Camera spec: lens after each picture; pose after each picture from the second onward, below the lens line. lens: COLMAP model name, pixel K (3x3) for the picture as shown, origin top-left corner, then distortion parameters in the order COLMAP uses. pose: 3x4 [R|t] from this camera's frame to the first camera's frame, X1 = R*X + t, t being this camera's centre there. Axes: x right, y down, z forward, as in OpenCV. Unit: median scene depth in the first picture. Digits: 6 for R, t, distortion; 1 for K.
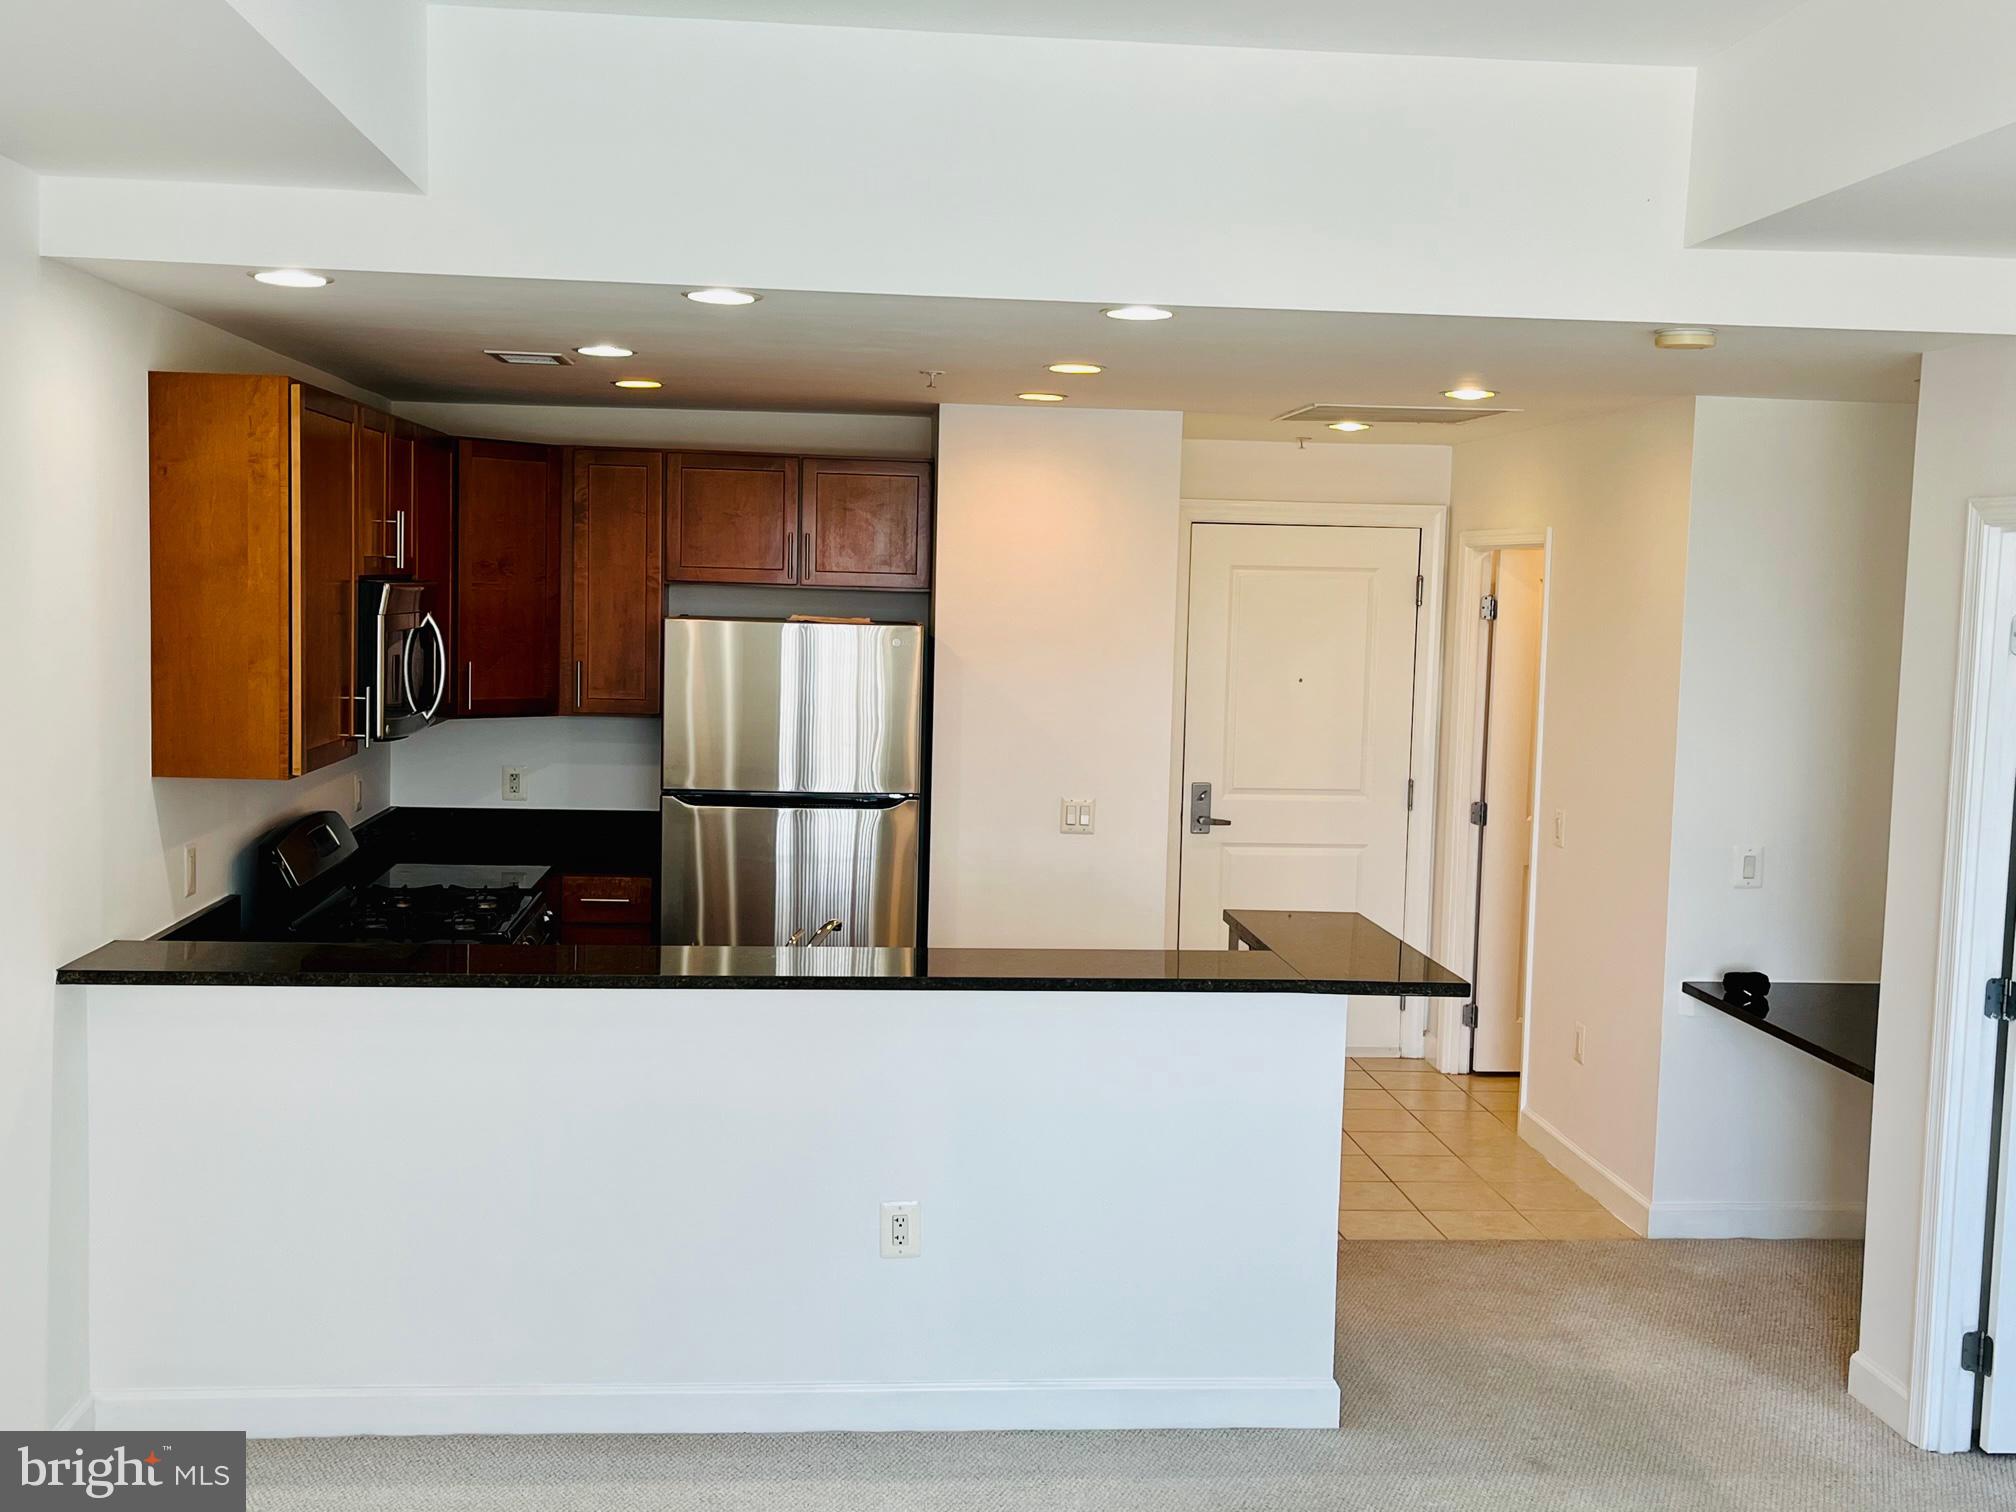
lens RADIAL K [[2121.3, 0, 1016.8], [0, 2121.3, 756.5], [0, 0, 1]] dist [0.028758, 0.000000]
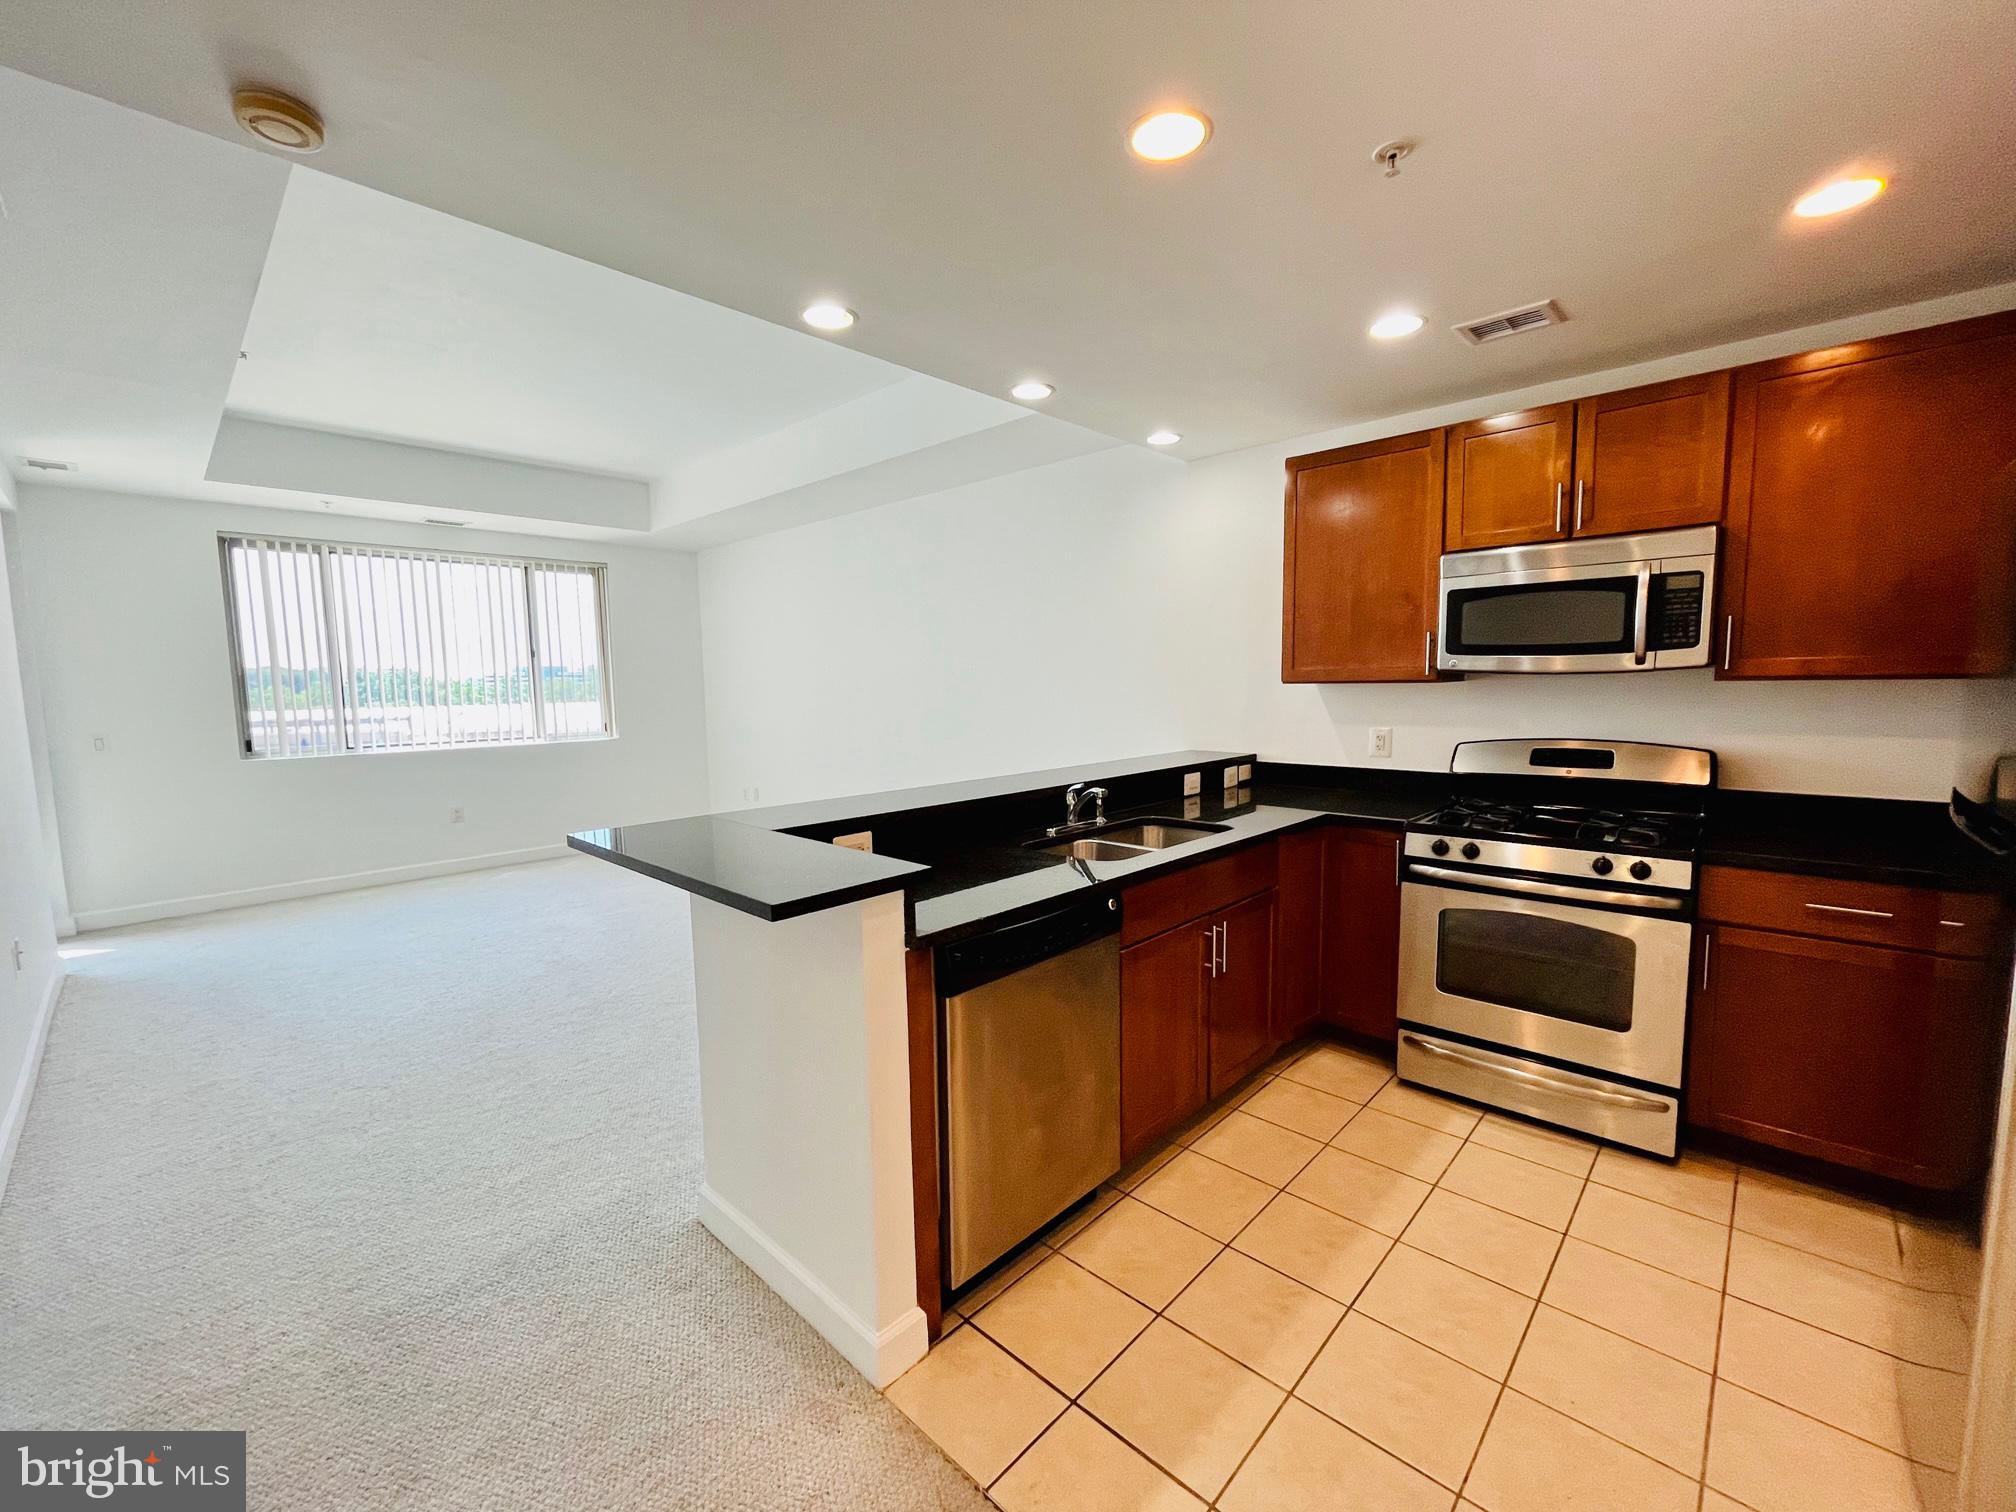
lens RADIAL K [[827.6, 0, 1006.7], [0, 827.6, 760.5], [0, 0, 1]] dist [0.000012, -0.001608]
pose [[-0.748922, 0.048916, -0.660850, 0.216017], [-0.061695, 0.987793, 0.143033, -0.007703], [0.659780, 0.147892, -0.736762, 0.976722]]
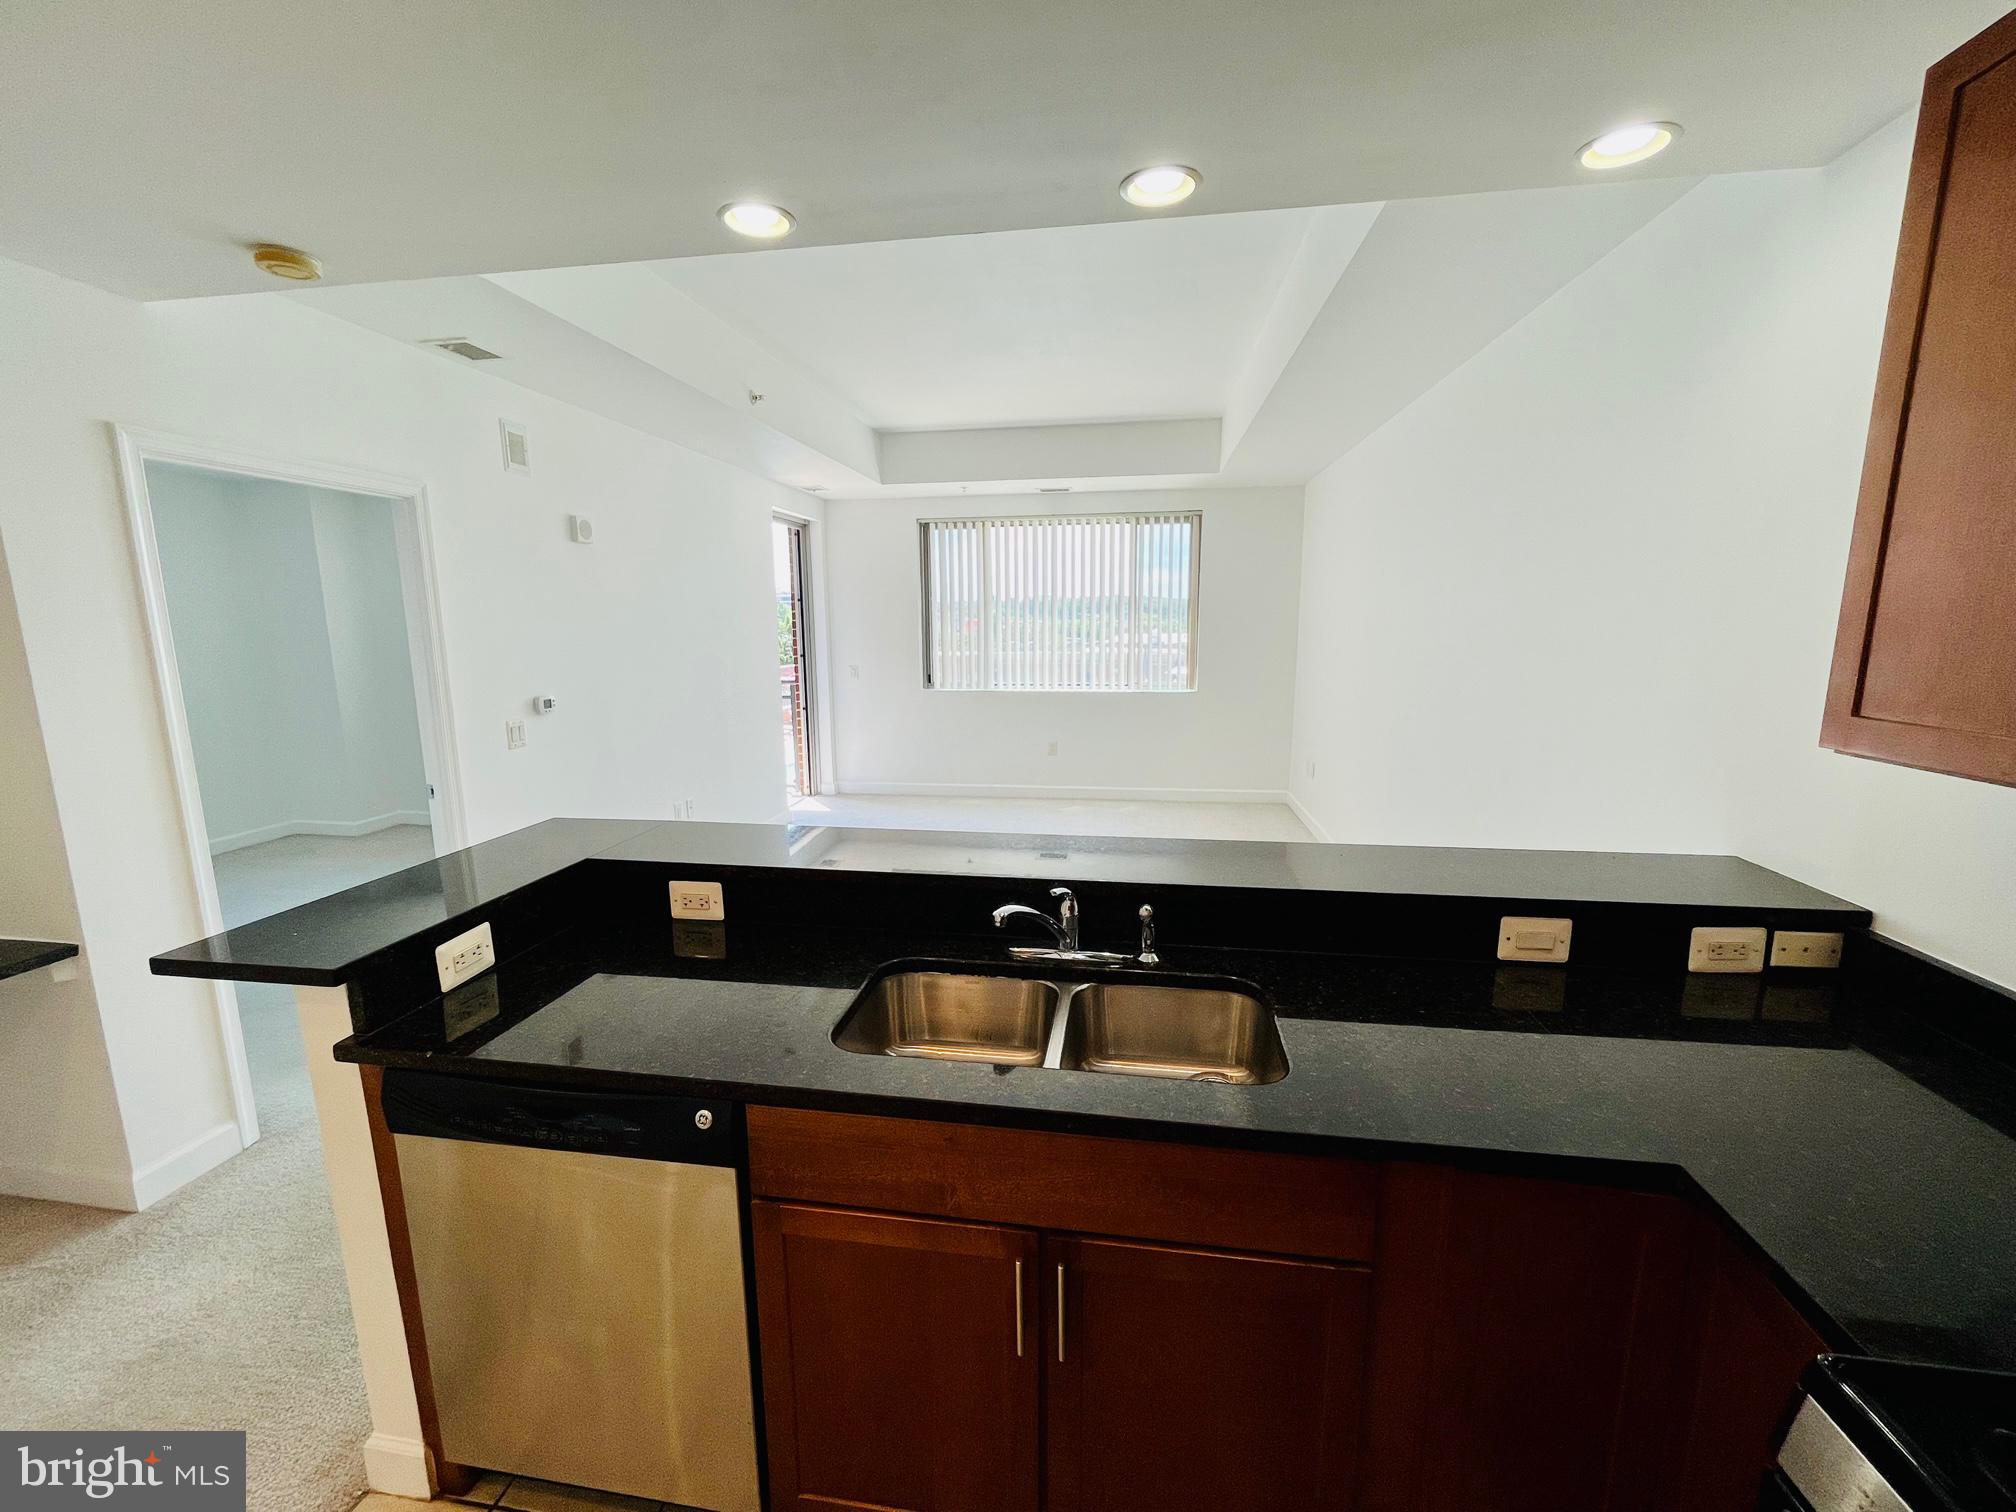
lens RADIAL K [[827.6, 0, 1004.6], [0, 827.6, 760.8], [0, 0, 1]] dist [0.000012, -0.001608]
pose [[-0.970597, -0.060185, 0.233065, -0.110699], [0.001975, 0.966214, 0.257735, -0.036569], [-0.240702, 0.250617, -0.937685, 0.920665]]
